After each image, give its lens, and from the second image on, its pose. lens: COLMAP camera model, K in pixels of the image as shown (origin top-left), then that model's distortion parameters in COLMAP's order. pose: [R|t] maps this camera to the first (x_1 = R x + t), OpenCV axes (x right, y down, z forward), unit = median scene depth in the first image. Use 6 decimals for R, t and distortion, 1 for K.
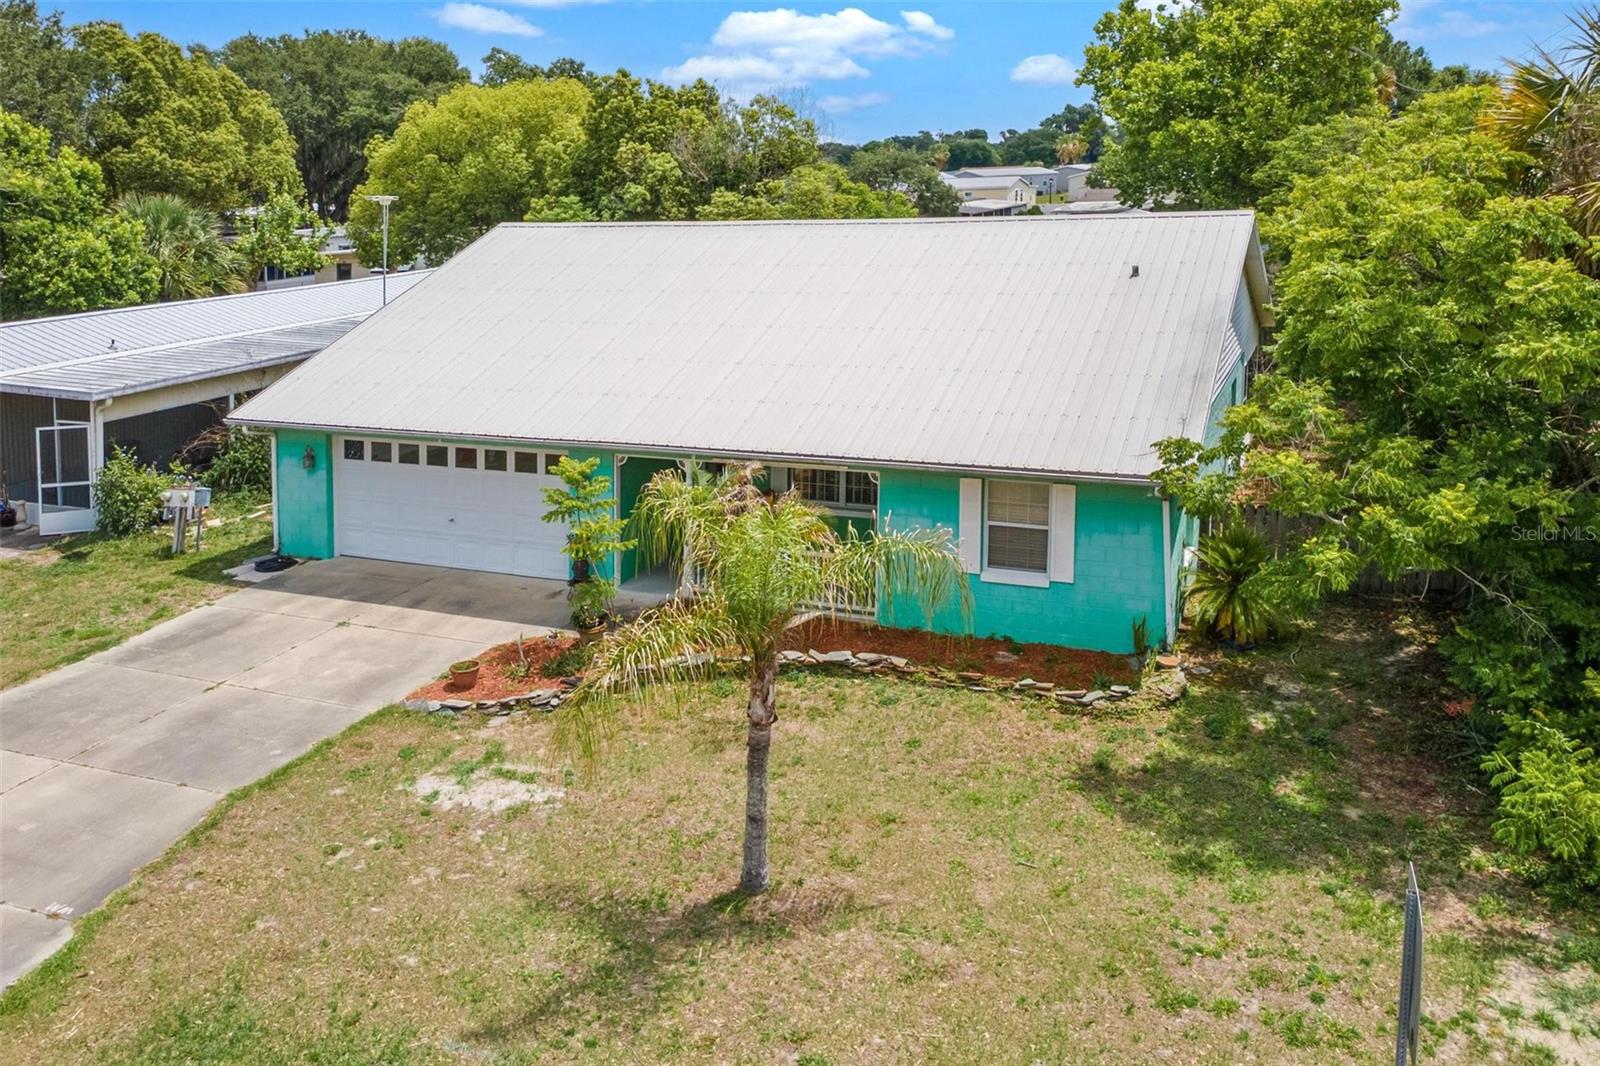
lens RADIAL K [[1141.8, 0, 793.8], [0, 1141.8, 314.6], [0, 0, 1]] dist [0.020398, 0.000307]
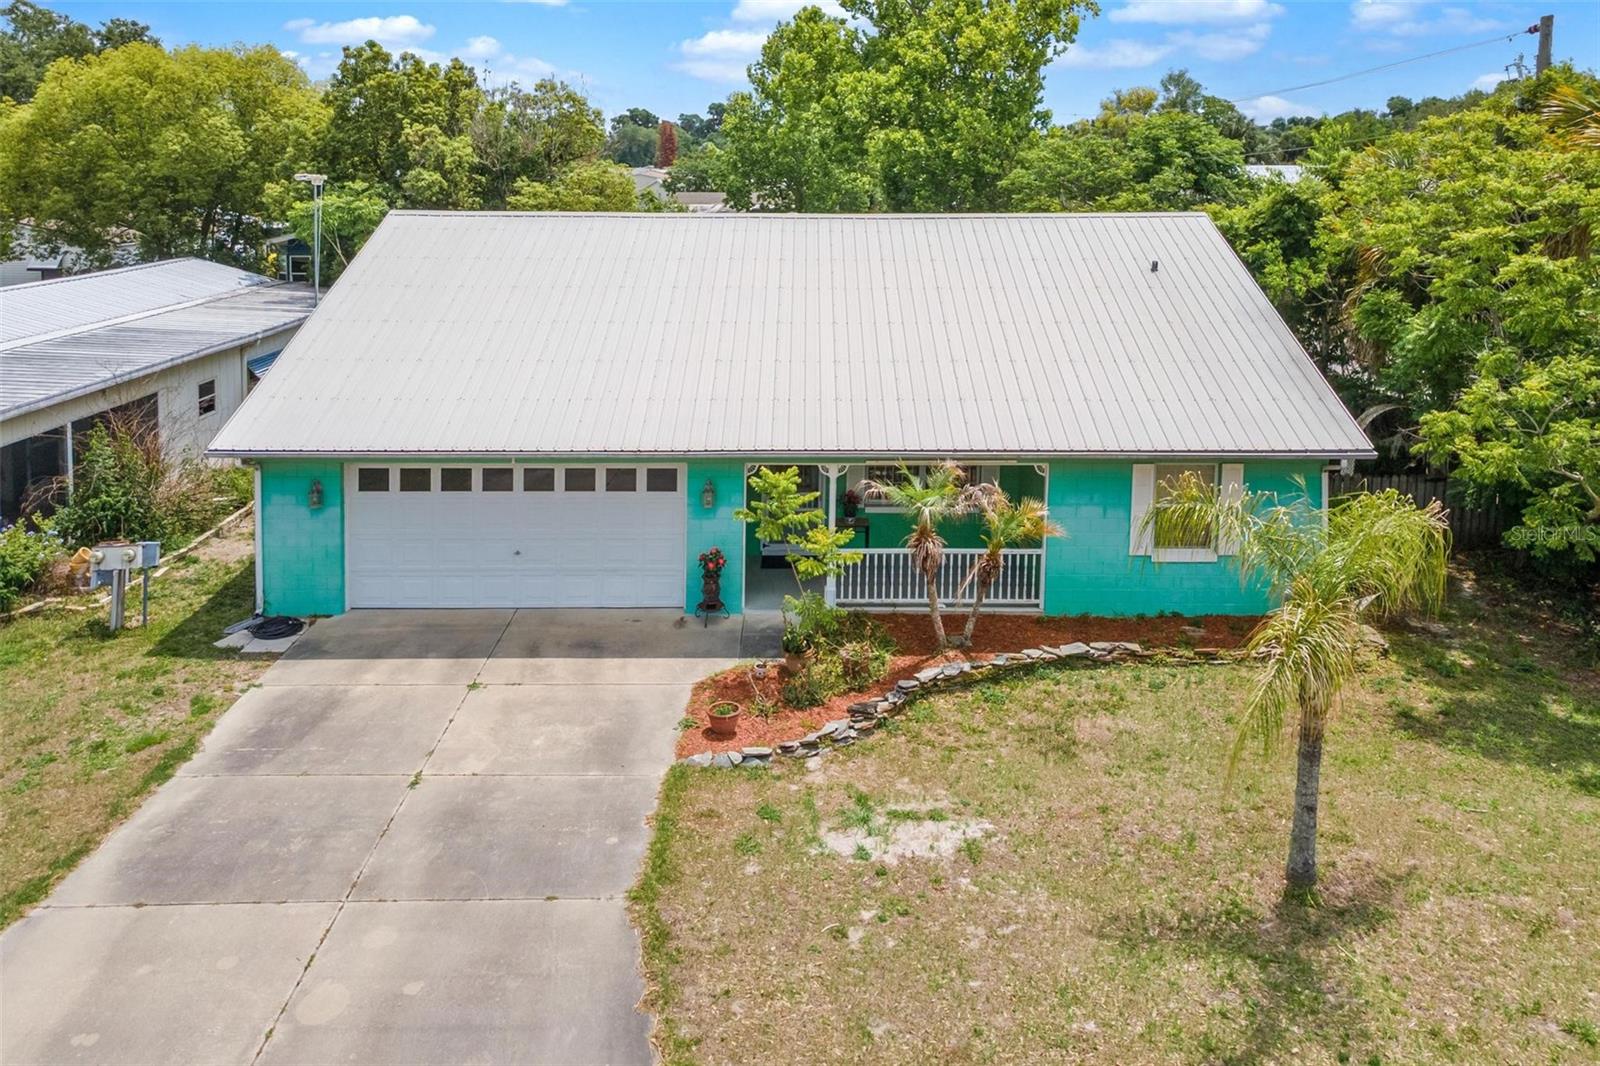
lens RADIAL K [[1141.8, 0, 793.8], [0, 1141.8, 314.6], [0, 0, 1]] dist [0.020398, 0.000307]
pose [[0.928126, -0.012540, 0.372056, -0.463841], [0.012388, 0.999919, 0.002799, -0.000058], [-0.372061, 0.002011, 0.928206, 0.132136]]
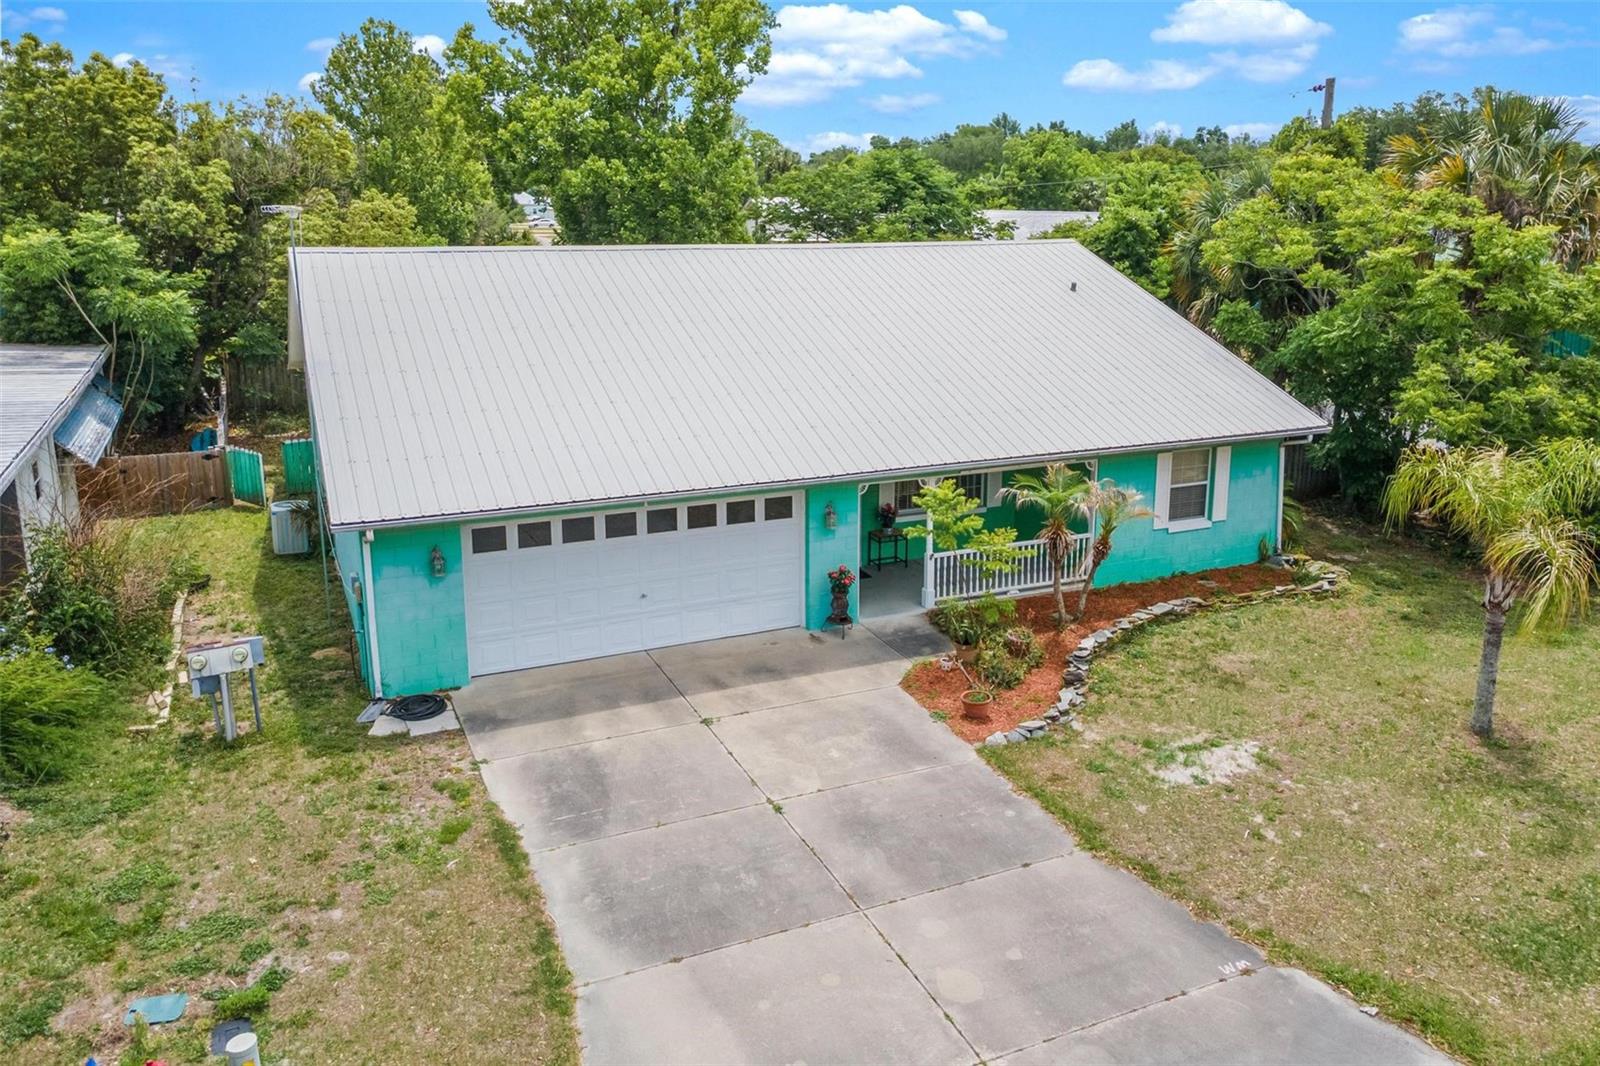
lens RADIAL K [[1124.5, 0, 804.2], [0, 1124.5, 455.3], [0, 0, 1]] dist [0.032149, 0.001268]
pose [[0.712292, -0.121234, 0.691334, -0.854253], [0.058744, 0.991811, 0.113402, -0.014183], [-0.699421, -0.040164, 0.713581, 0.349368]]
